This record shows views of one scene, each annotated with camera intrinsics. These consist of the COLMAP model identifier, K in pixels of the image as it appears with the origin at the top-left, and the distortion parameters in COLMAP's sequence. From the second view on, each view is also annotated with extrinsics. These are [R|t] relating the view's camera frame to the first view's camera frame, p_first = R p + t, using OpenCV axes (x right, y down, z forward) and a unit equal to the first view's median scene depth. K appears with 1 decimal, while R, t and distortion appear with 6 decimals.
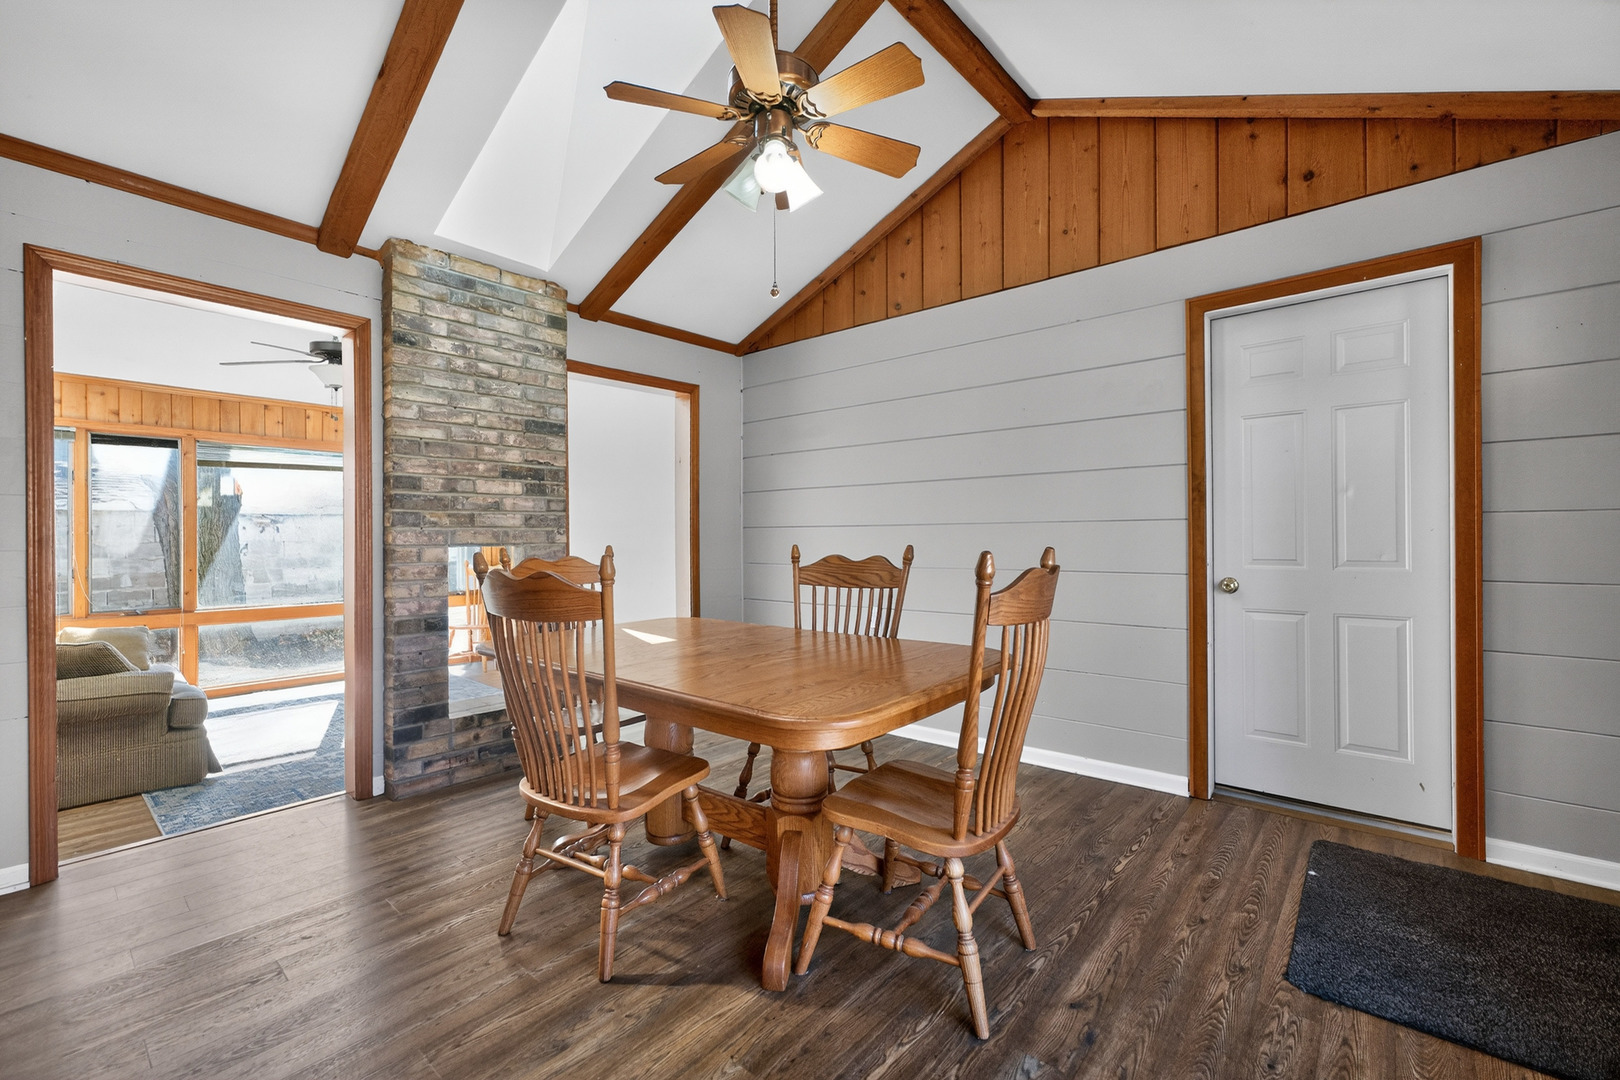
lens RADIAL K [[666.5, 0, 814.7], [0, 666.5, 543.3], [0, 0, 1]] dist [-0.002440, 0.000253]
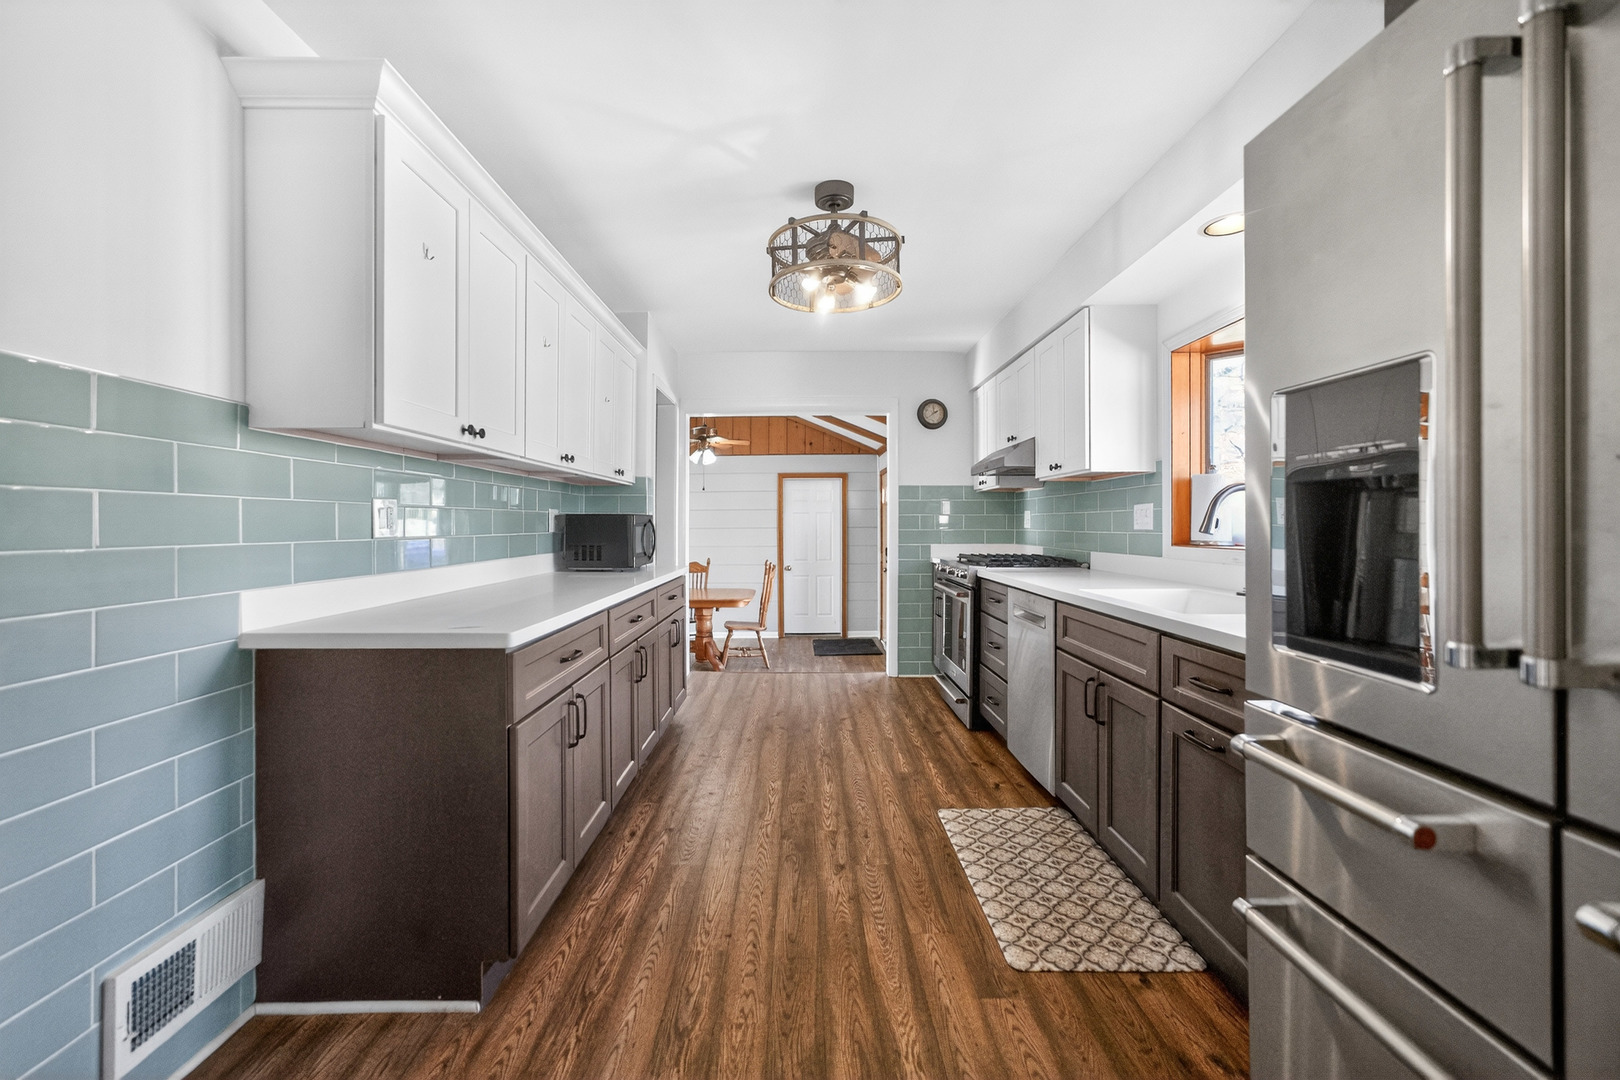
lens RADIAL K [[688.0, 0, 802.3], [0, 688.0, 516.9], [0, 0, 1]] dist [-0.001525, 0.000440]
pose [[0.756531, 0.013859, 0.653810, -1.455103], [-0.001164, 0.999802, -0.019847, -0.113969], [-0.653956, 0.014254, 0.756398, -1.491189]]
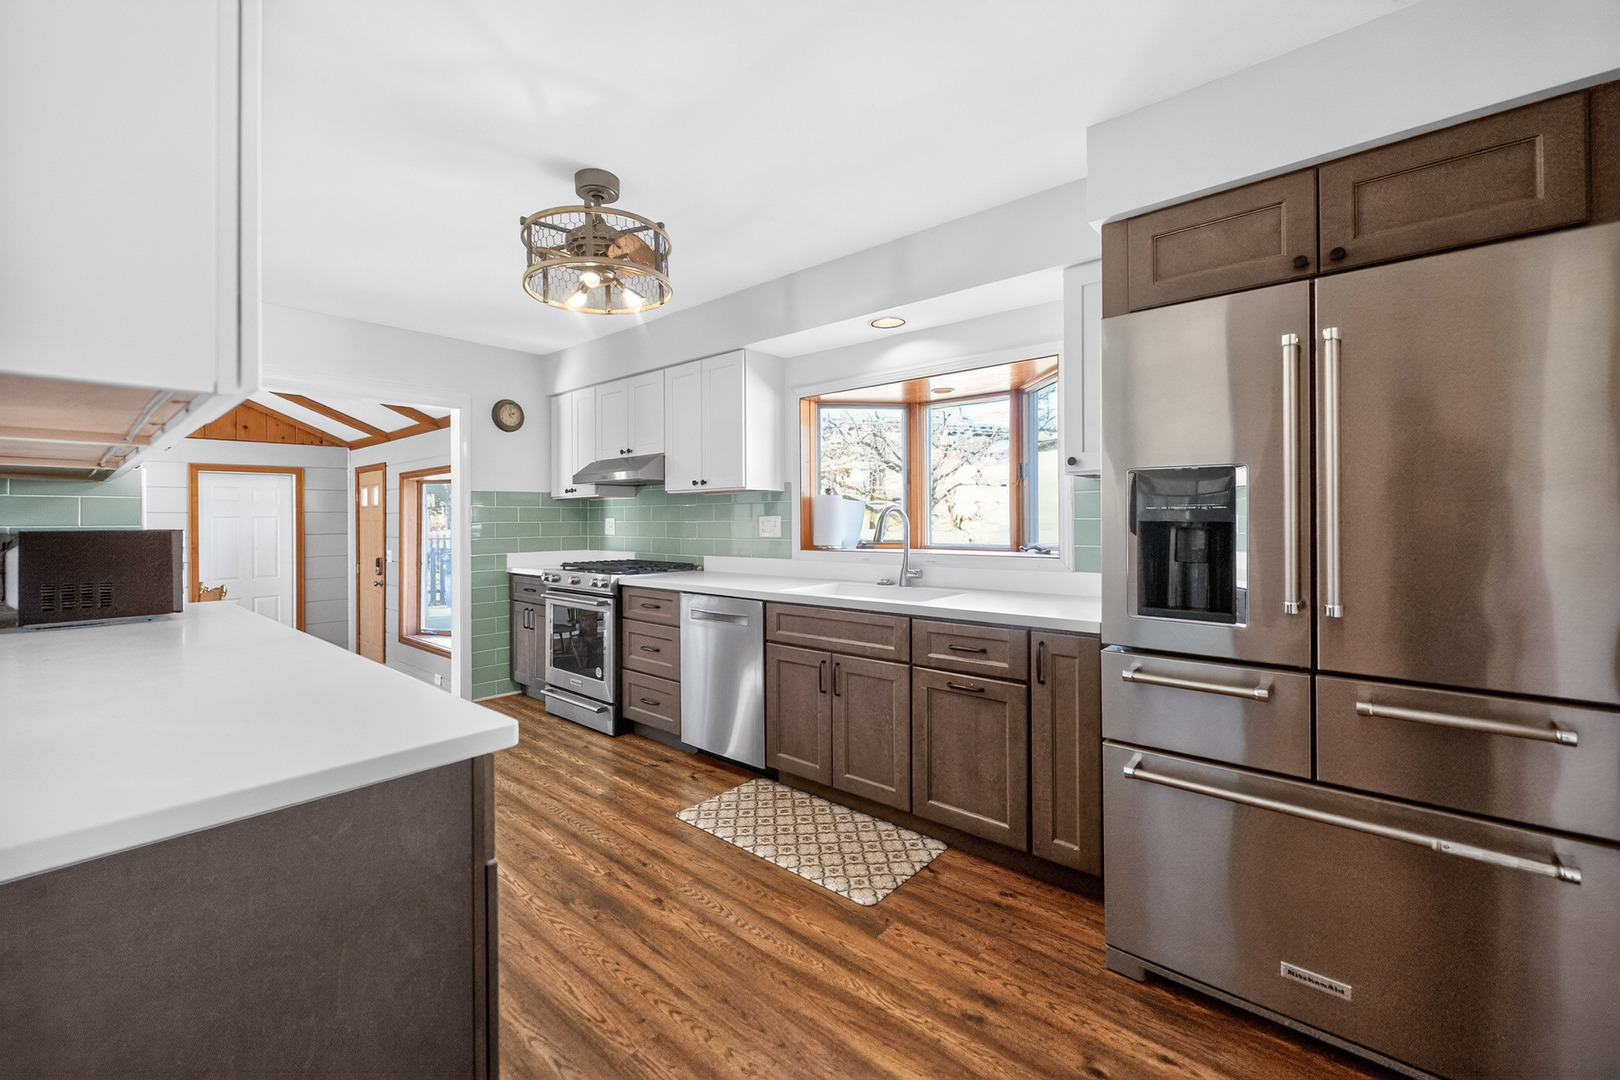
lens RADIAL K [[660.2, 0, 799.8], [0, 660.2, 513.4], [0, 0, 1]] dist [-0.002287, -0.000042]
pose [[0.008751, 0.016815, 0.999820, -1.641817], [0.015420, 0.999737, -0.016948, -0.141323], [-0.999843, 0.015565, 0.008490, -1.061608]]
